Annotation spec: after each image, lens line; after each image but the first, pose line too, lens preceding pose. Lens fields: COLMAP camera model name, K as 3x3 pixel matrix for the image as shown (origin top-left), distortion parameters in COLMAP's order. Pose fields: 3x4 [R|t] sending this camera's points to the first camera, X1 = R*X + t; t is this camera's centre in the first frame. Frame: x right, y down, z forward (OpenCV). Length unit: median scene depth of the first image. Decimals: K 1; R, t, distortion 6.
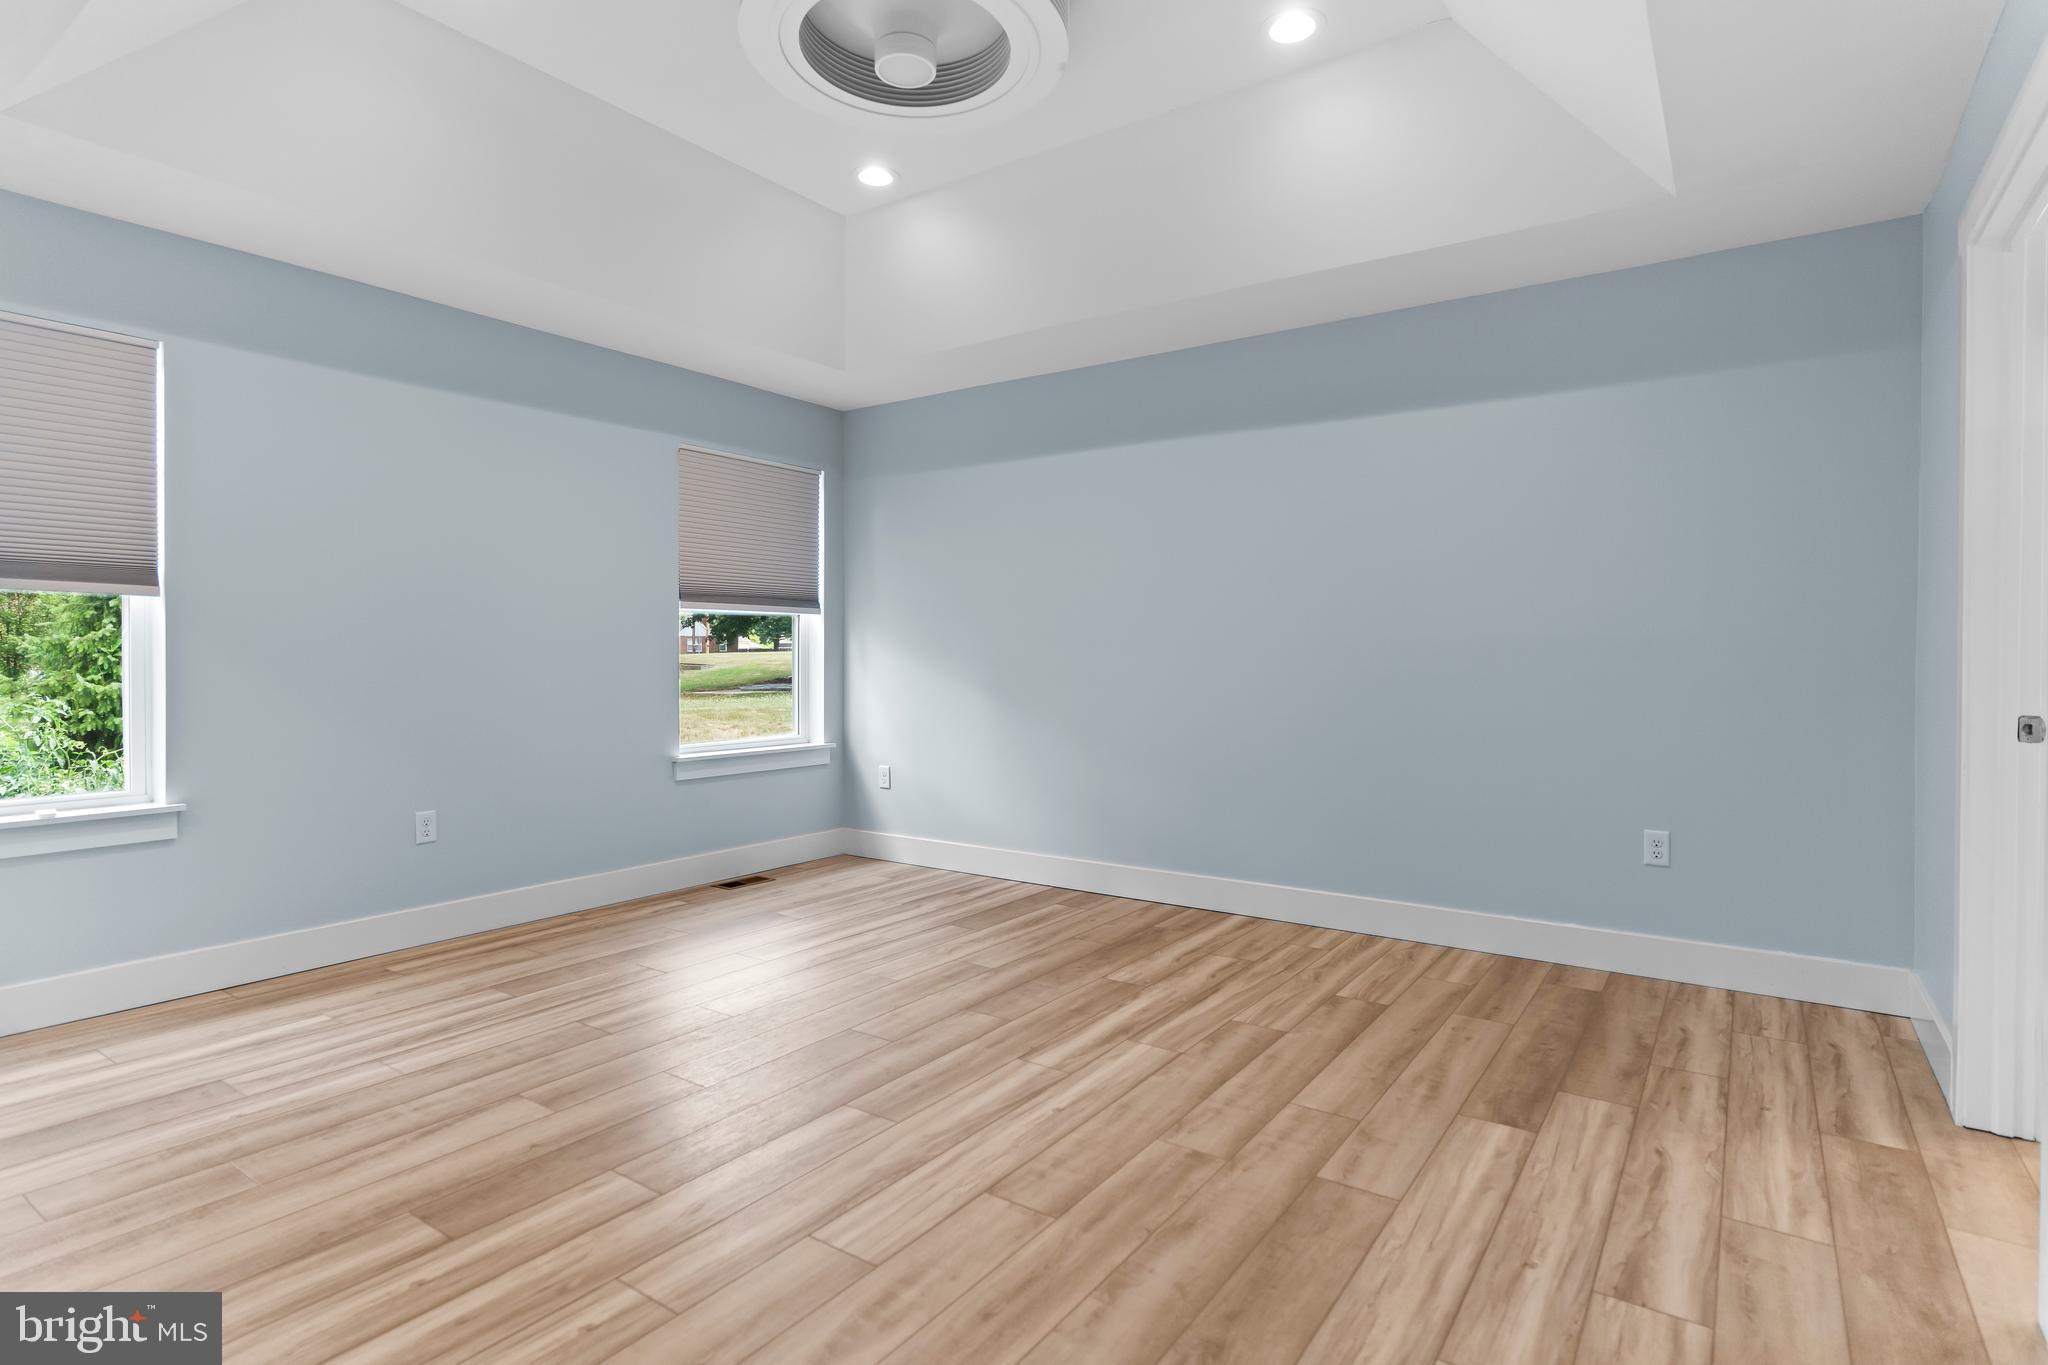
lens RADIAL K [[1056.0, 0, 1016.8], [0, 1056.0, 684.1], [0, 0, 1]] dist [-0.002371, -0.000653]
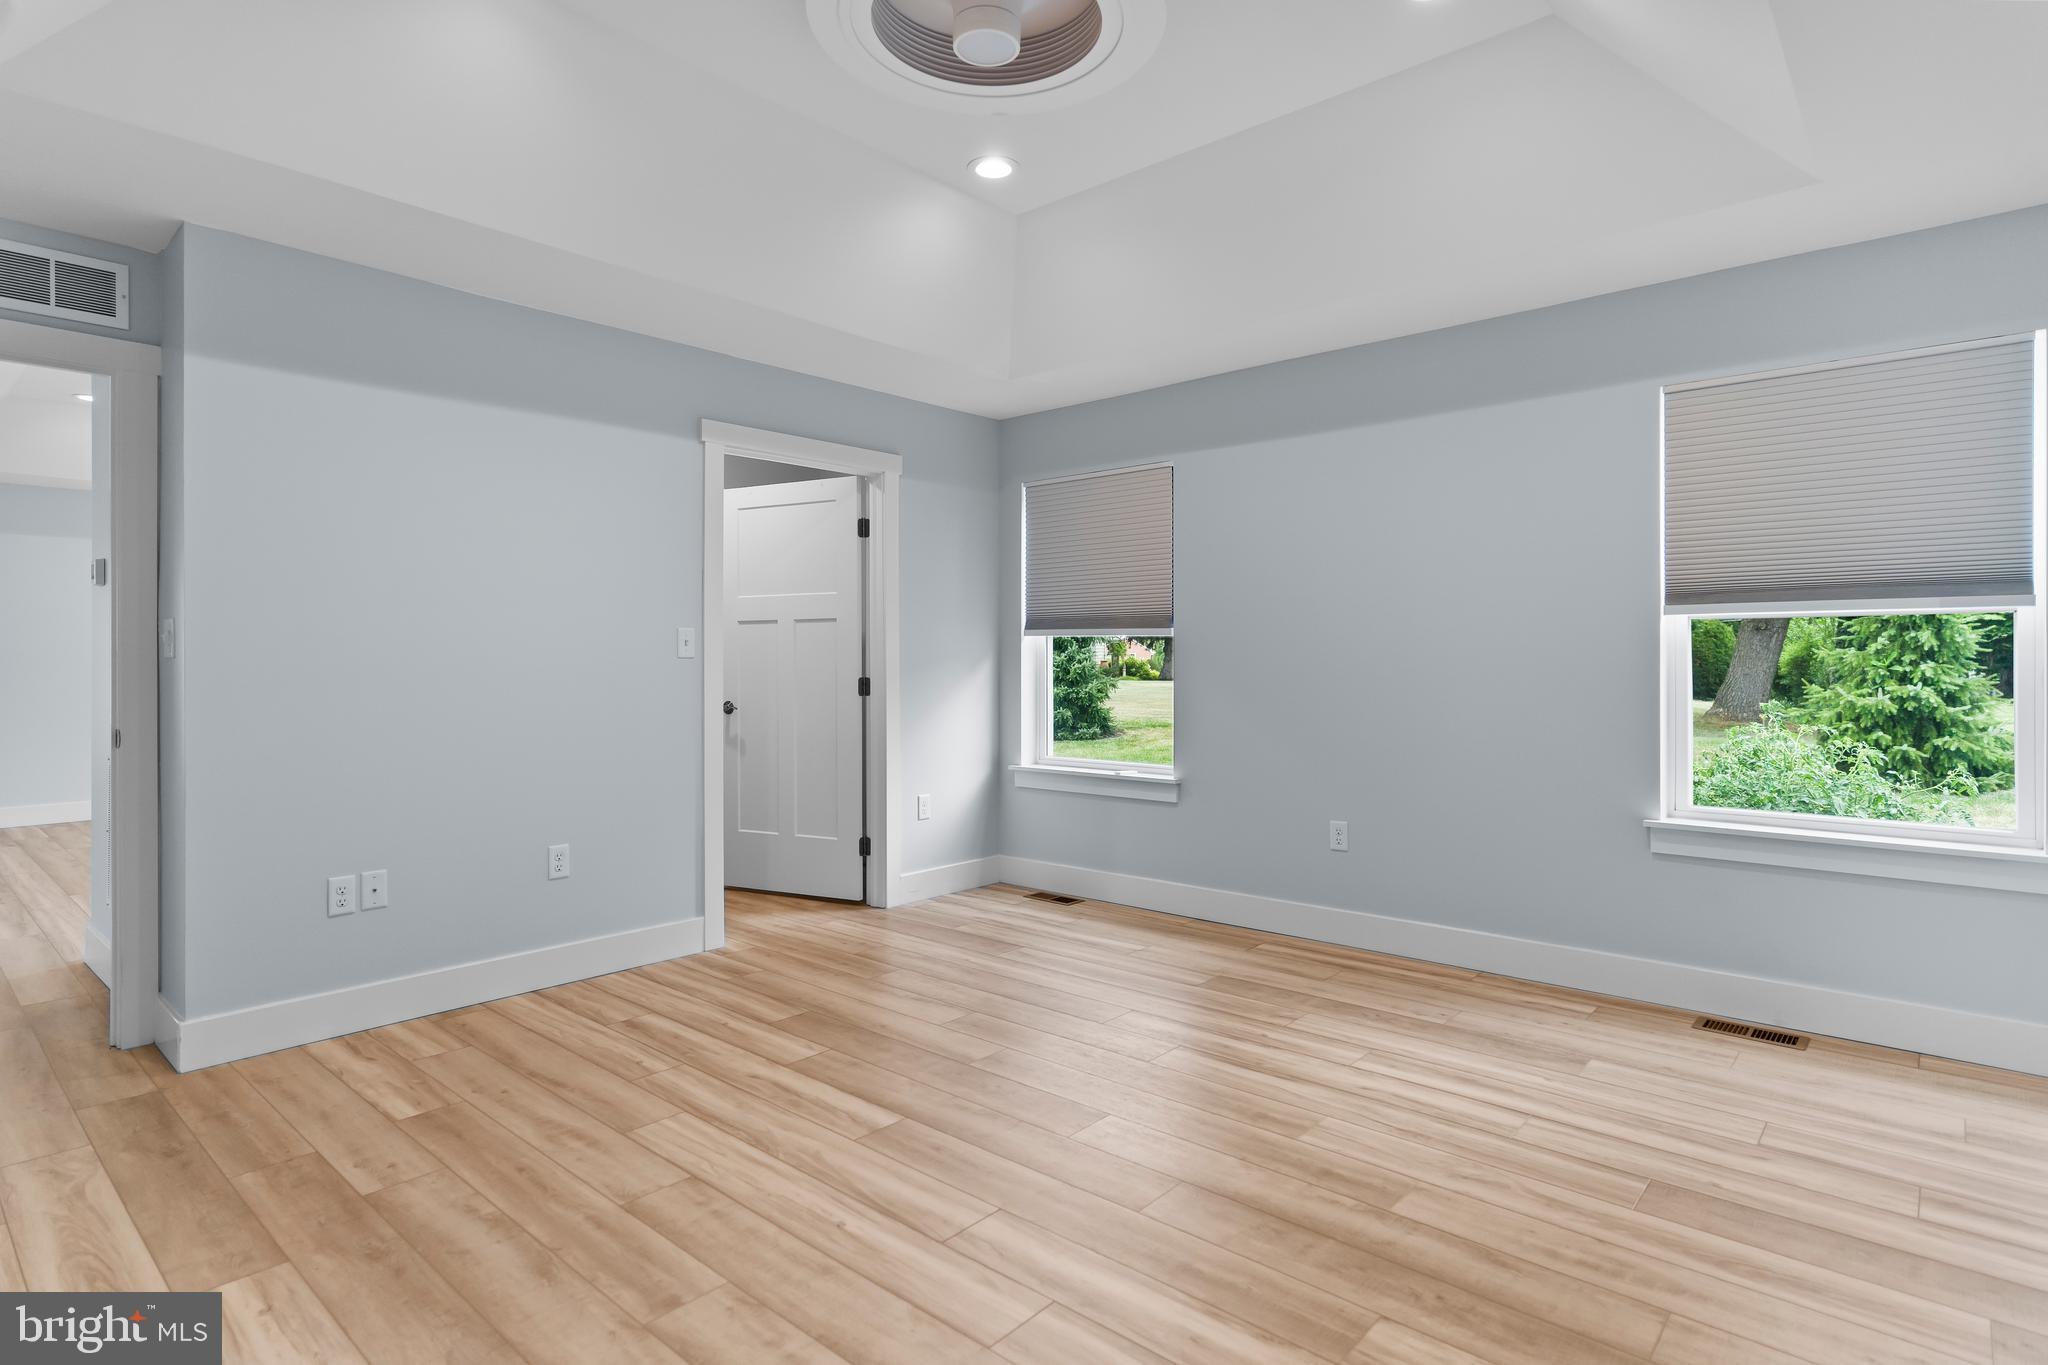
lens RADIAL K [[1061.5, 0, 1014.2], [0, 1061.5, 656.5], [0, 0, 1]] dist [-0.004178, -0.000149]
pose [[-0.115729, -0.005001, -0.993268, 0.823928], [-0.027674, 0.999615, -0.001809, -0.055345], [0.992895, 0.027278, -0.115823, 1.151871]]
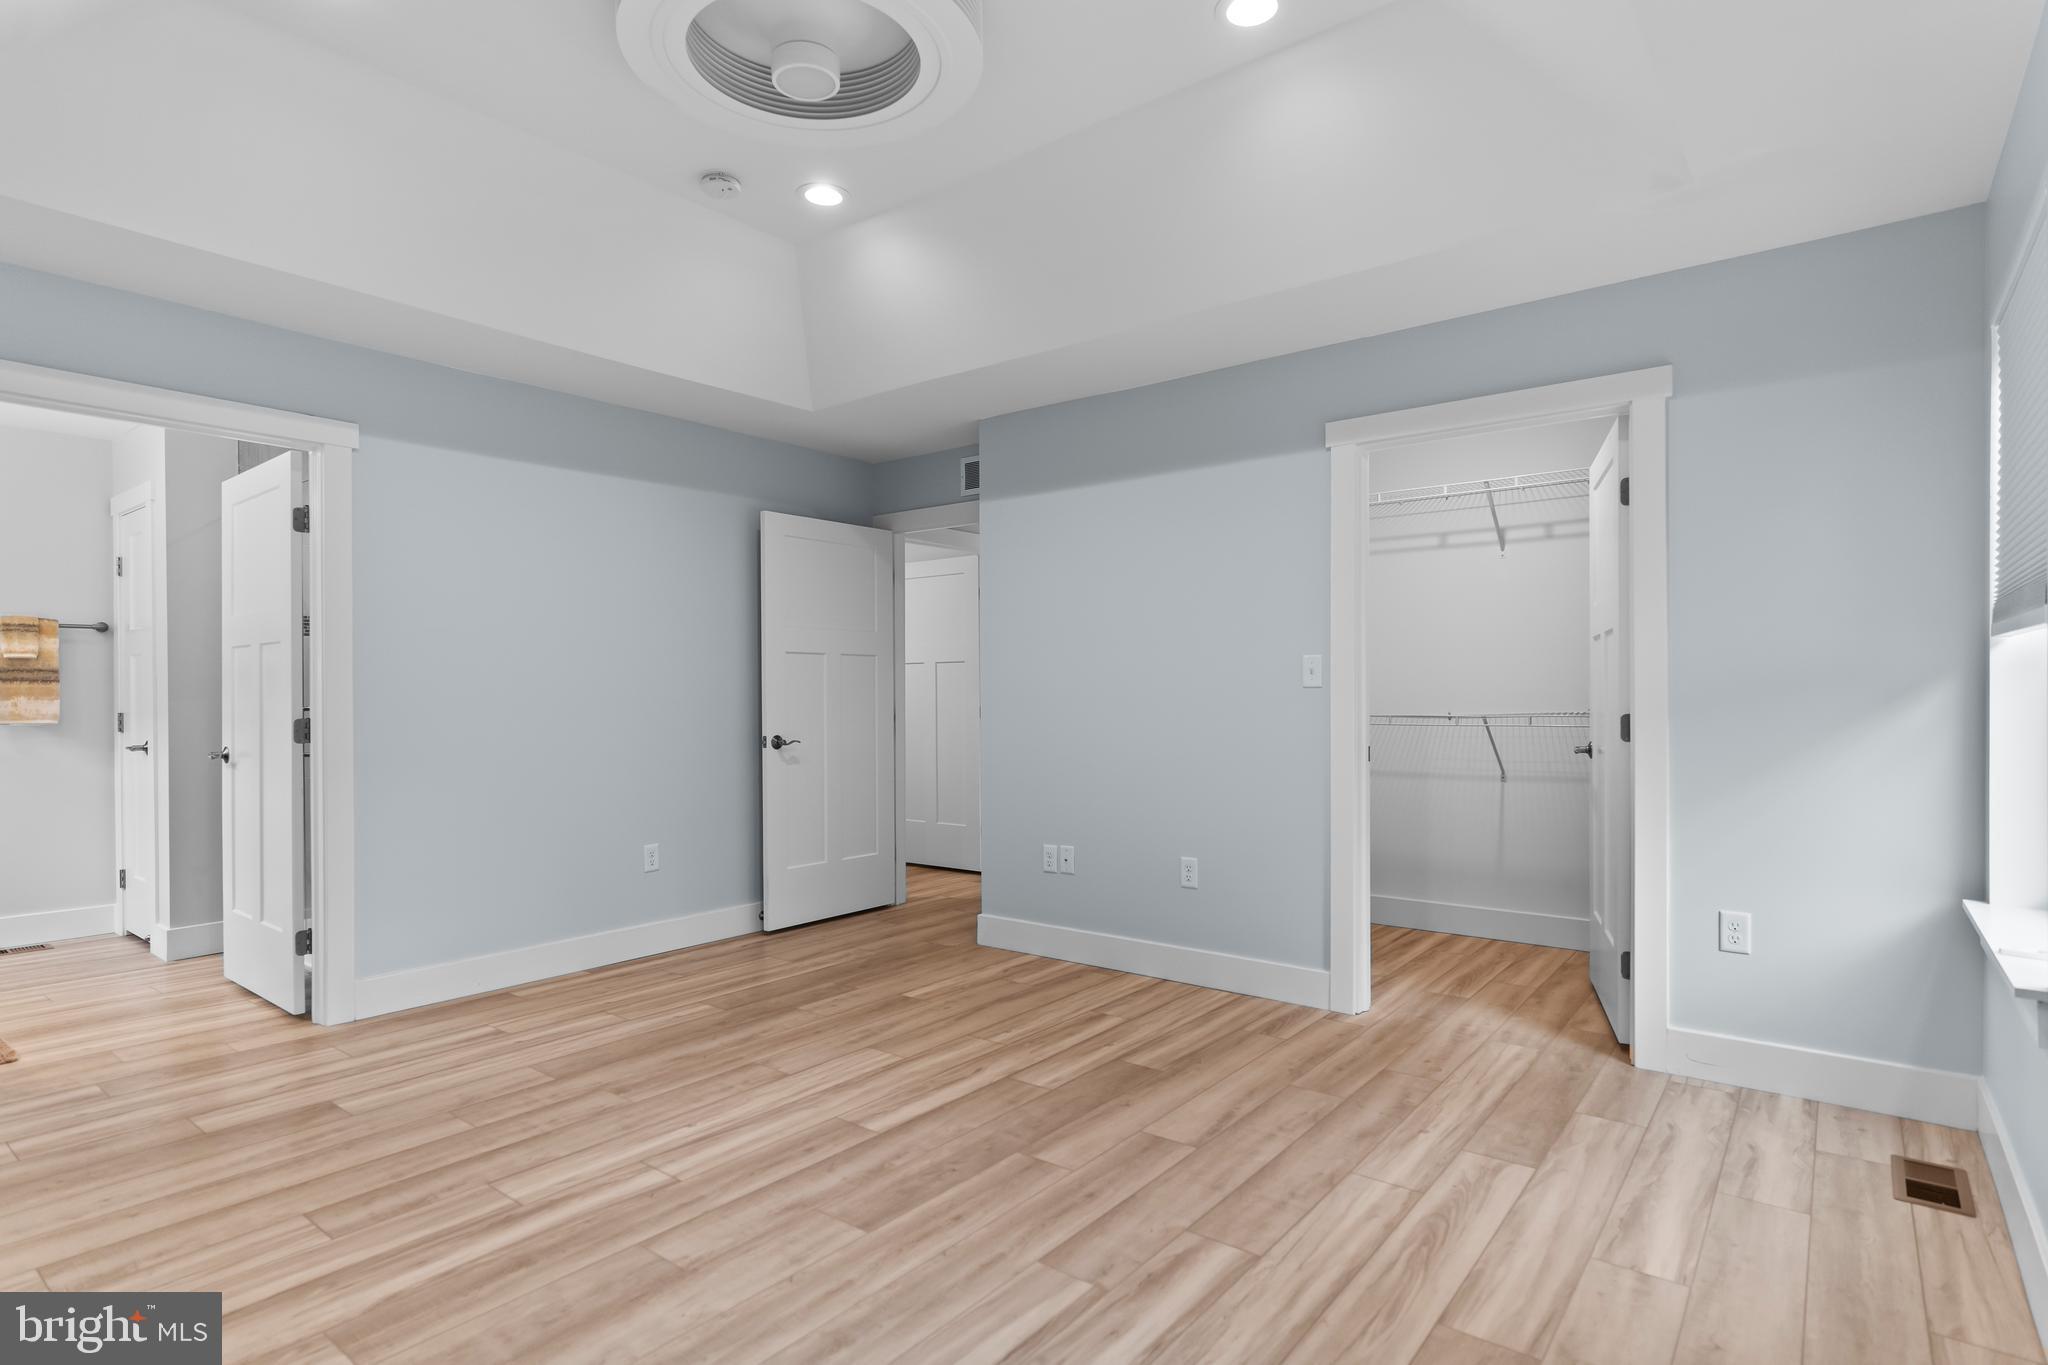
lens RADIAL K [[1056.0, 0, 1016.8], [0, 1056.0, 684.1], [0, 0, 1]] dist [-0.002371, -0.000653]
pose [[-0.998271, 0.003166, 0.058690, -0.347445], [0.004334, 0.999795, 0.019791, -0.076717], [-0.058615, 0.020011, -0.998080, 1.951540]]
